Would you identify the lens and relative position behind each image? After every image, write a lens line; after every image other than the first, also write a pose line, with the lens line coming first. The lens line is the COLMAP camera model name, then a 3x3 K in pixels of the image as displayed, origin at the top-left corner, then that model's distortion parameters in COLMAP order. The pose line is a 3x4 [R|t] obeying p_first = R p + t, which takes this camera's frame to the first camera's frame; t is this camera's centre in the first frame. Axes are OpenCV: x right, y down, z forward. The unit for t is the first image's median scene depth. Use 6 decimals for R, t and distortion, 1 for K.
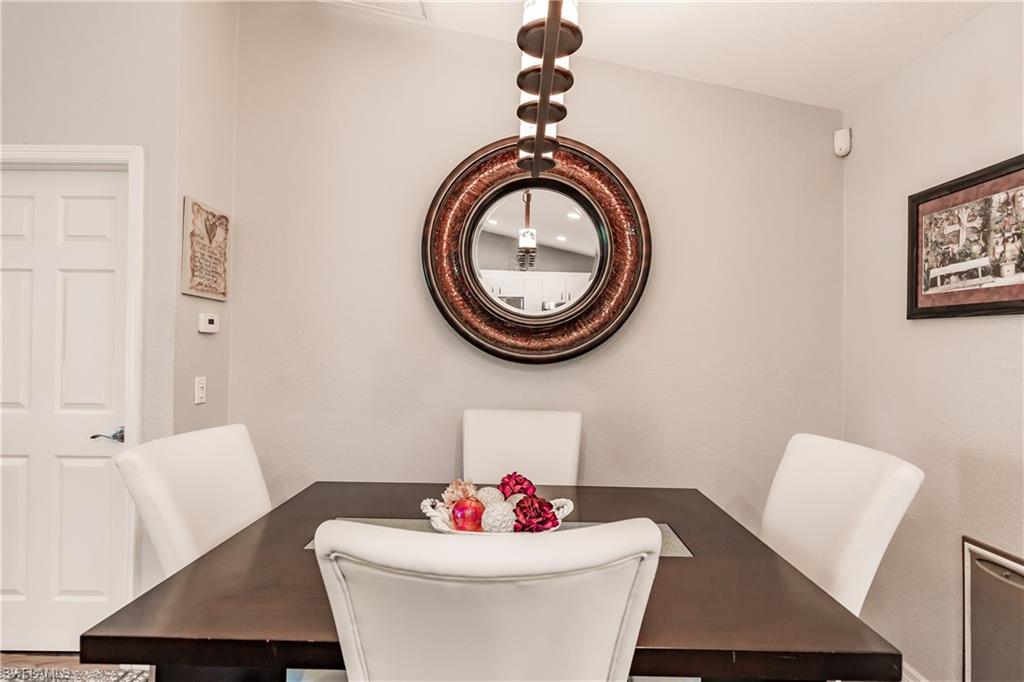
lens RADIAL K [[519.0, 0, 512.0], [0, 519.0, 341.0], [0, 0, 1]] dist [0.001169, 0.000120]
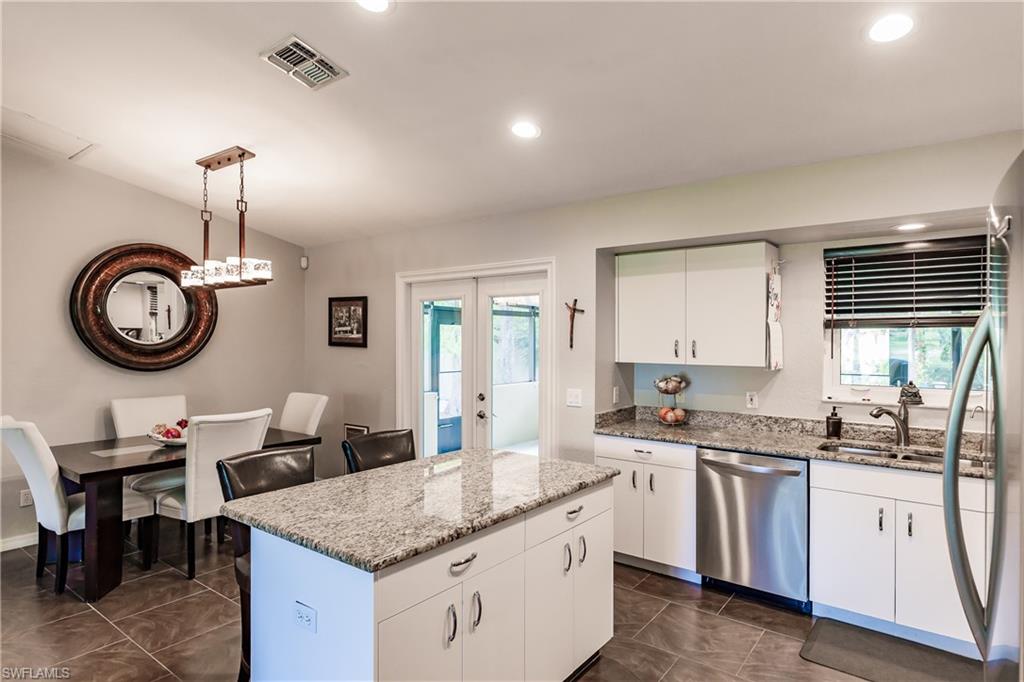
lens RADIAL K [[563.7, 0, 512.0], [0, 563.7, 341.0], [0, 0, 1]] dist [0.004823, -0.000346]
pose [[0.597597, -0.011805, 0.801710, -0.946344], [-0.001511, 0.999873, 0.015850, -0.115442], [-0.801795, -0.010683, 0.597503, -1.418088]]
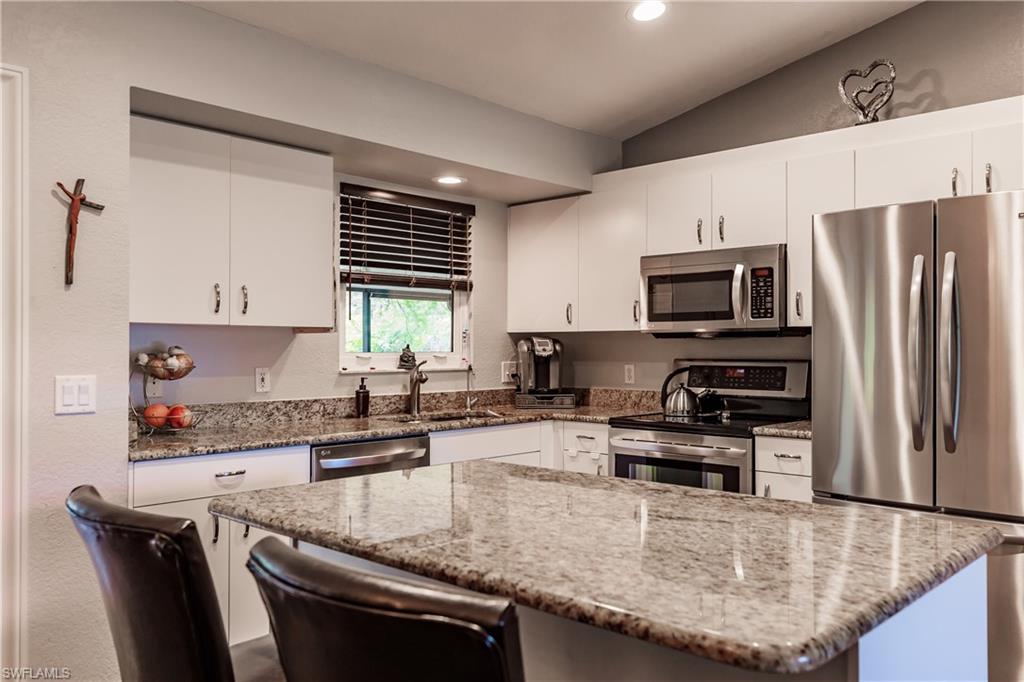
lens RADIAL K [[817.4, 0, 512.0], [0, 817.4, 341.0], [0, 0, 1]] dist [0.004422, 0.001823]
pose [[-0.742126, -0.001903, 0.670258, -0.624981], [-0.011105, 0.999894, -0.009458, 0.034332], [-0.670168, -0.014462, -0.742068, 0.094542]]
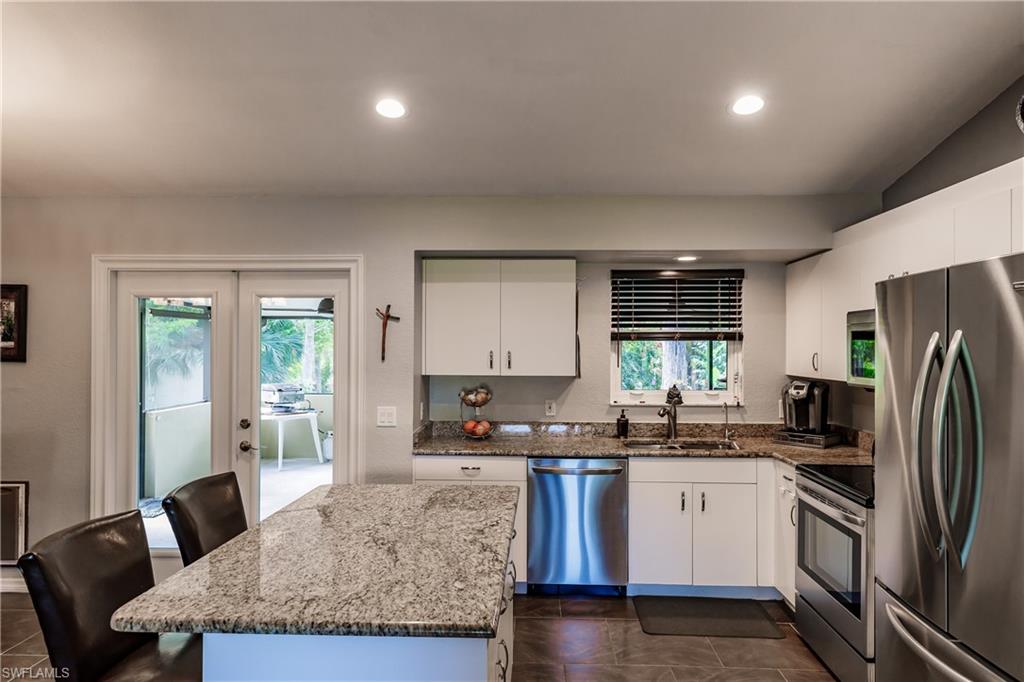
lens RADIAL K [[623.5, 0, 512.0], [0, 623.5, 341.0], [0, 0, 1]] dist [0.003629, 0.000985]
pose [[0.025353, 0.001231, 0.999678, -1.149978], [-0.010041, 0.999949, -0.000977, -0.120930], [-0.999628, -0.010013, 0.025364, -0.845822]]
